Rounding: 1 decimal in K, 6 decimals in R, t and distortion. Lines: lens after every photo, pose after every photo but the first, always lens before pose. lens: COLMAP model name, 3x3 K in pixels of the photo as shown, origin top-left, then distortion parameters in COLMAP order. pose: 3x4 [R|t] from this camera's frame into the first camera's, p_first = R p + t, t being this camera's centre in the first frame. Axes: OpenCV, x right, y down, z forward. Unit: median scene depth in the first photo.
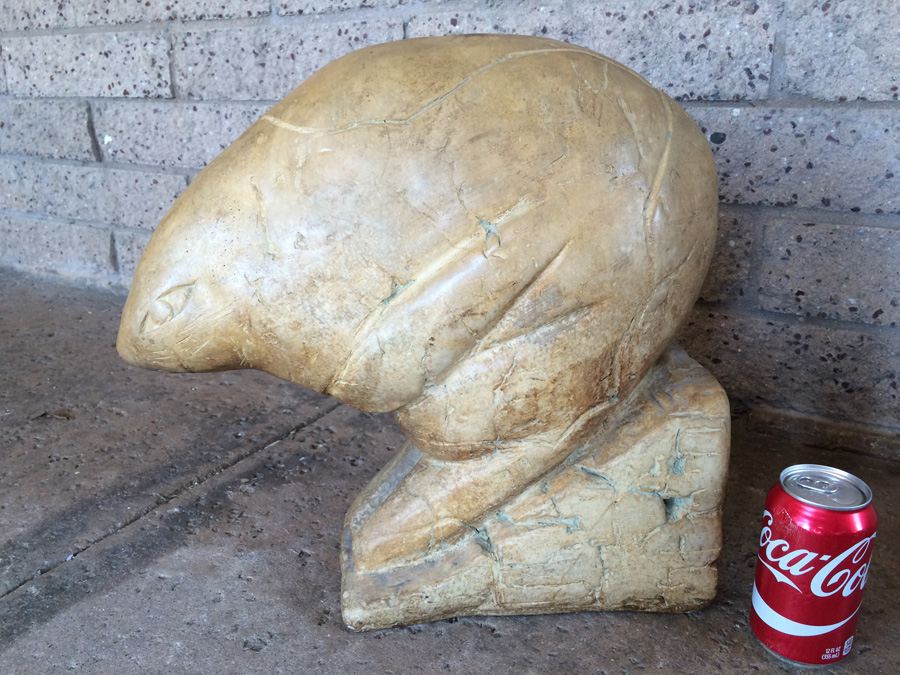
lens RADIAL K [[784.5, 0, 442.7], [0, 784.5, 337.0], [0, 0, 1]] dist [0.074781, -0.123990]
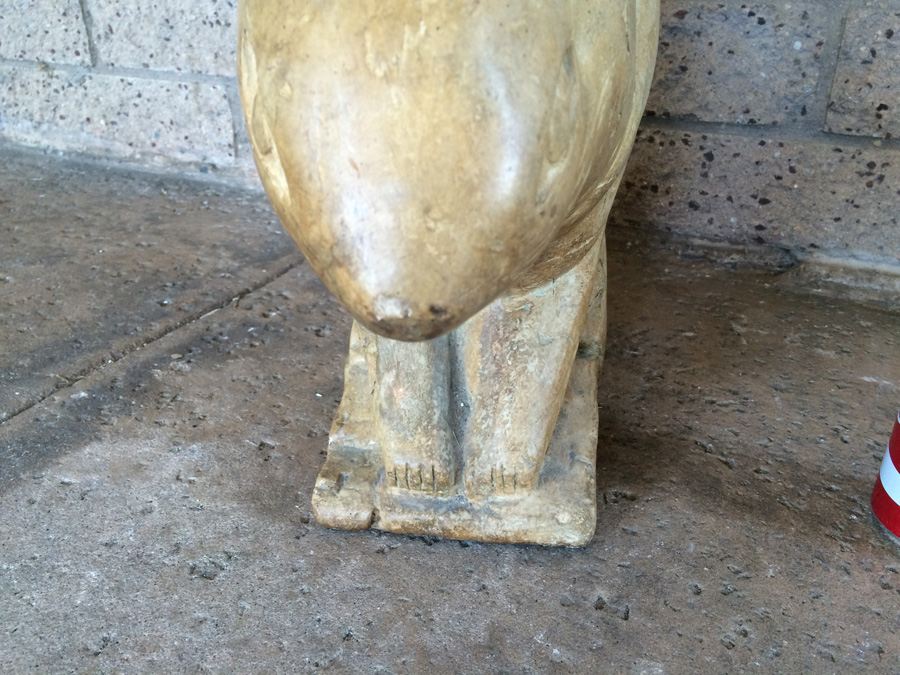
lens RADIAL K [[784.5, 0, 444.9], [0, 784.5, 340.7], [0, 0, 1]] dist [0.074781, -0.123990]
pose [[0.995547, -0.019562, 0.092210, -0.068917], [0.007569, 0.991661, 0.128651, 0.077165], [-0.093958, -0.127380, 0.987394, 0.246895]]
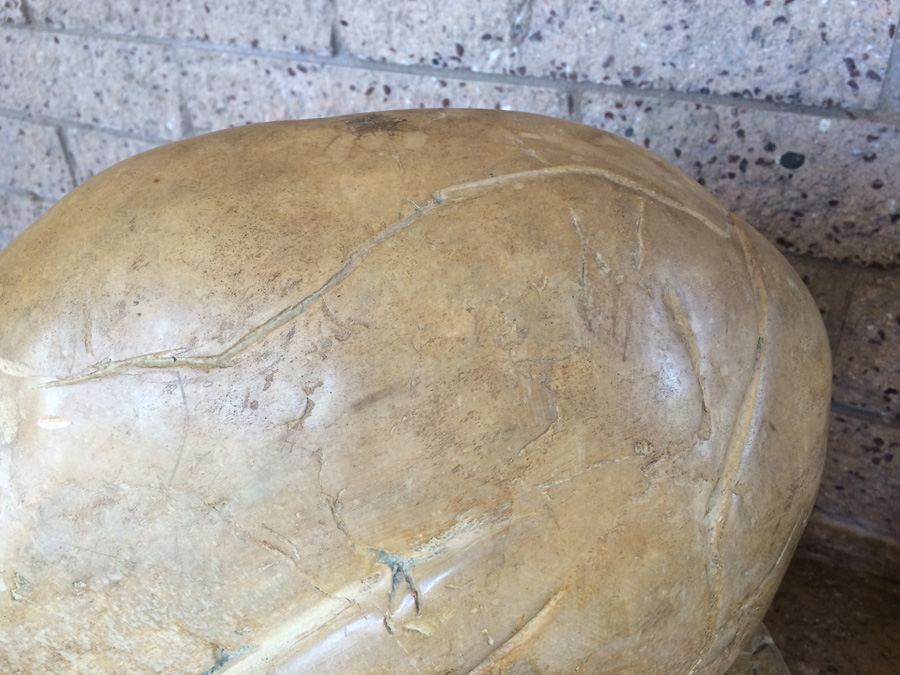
lens RADIAL K [[784.5, 0, 446.7], [0, 784.5, 333.8], [0, 0, 1]] dist [0.074781, -0.123990]
pose [[0.999892, -0.002832, 0.014423, 0.056232], [0.000060, 0.982037, 0.188688, -0.256344], [-0.014698, -0.188667, 0.981931, 0.362717]]
